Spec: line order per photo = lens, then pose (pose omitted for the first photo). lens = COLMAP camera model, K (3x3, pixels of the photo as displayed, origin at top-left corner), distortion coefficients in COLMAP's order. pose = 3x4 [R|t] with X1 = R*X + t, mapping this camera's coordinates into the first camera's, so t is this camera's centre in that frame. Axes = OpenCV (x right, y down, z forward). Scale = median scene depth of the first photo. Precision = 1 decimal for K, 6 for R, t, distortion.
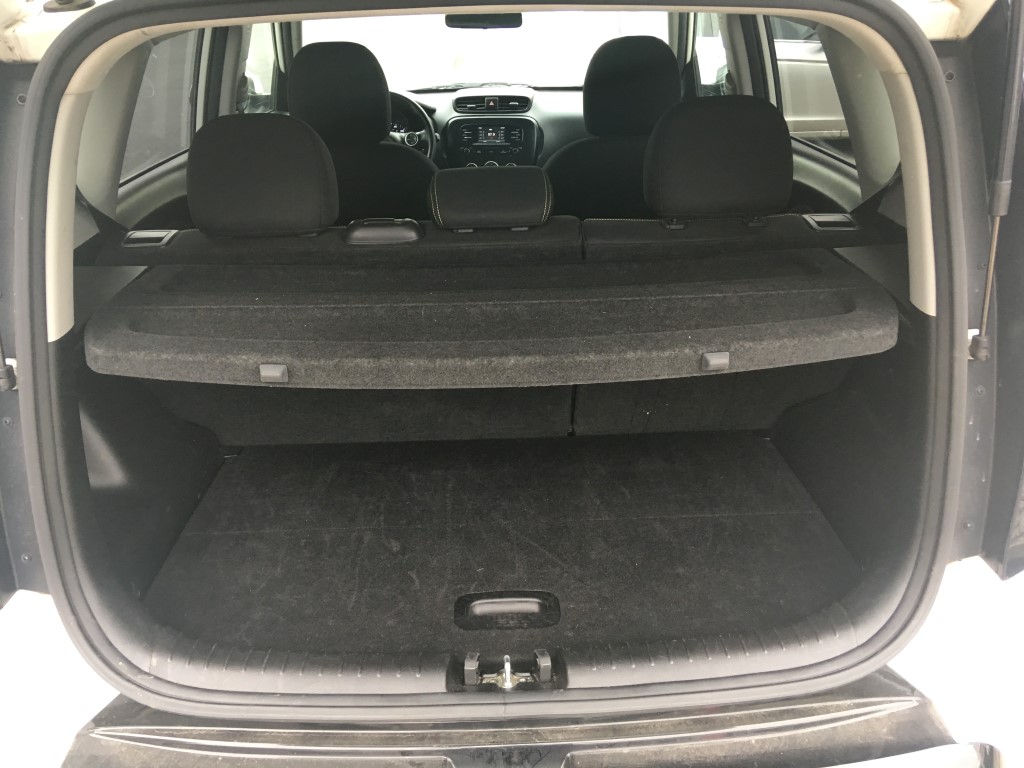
lens RADIAL K [[864.2, 0, 514.6], [0, 864.2, 385.7], [0, 0, 1]] dist [0.112409, -0.173868]
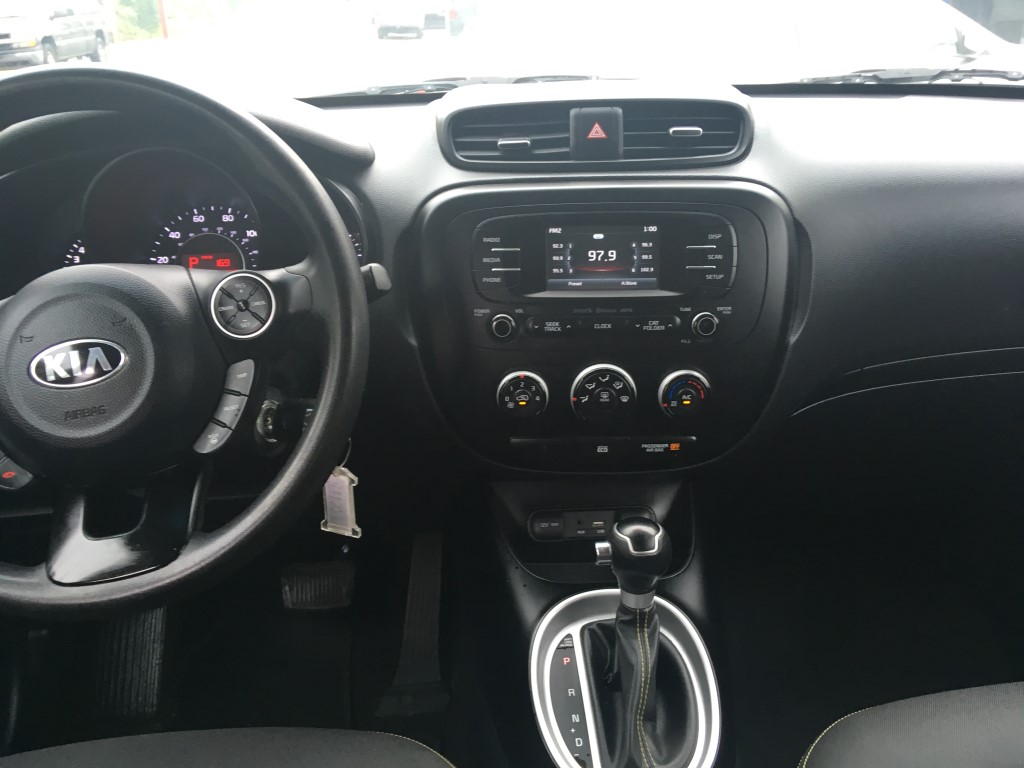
lens RADIAL K [[864.2, 0, 510.4], [0, 864.2, 383.7], [0, 0, 1]] dist [0.112409, -0.173868]
pose [[0.999383, -0.016007, 0.031252, -0.060176], [0.017449, 0.998769, -0.046440, -0.241523], [-0.030471, 0.046957, 0.998432, 0.759545]]
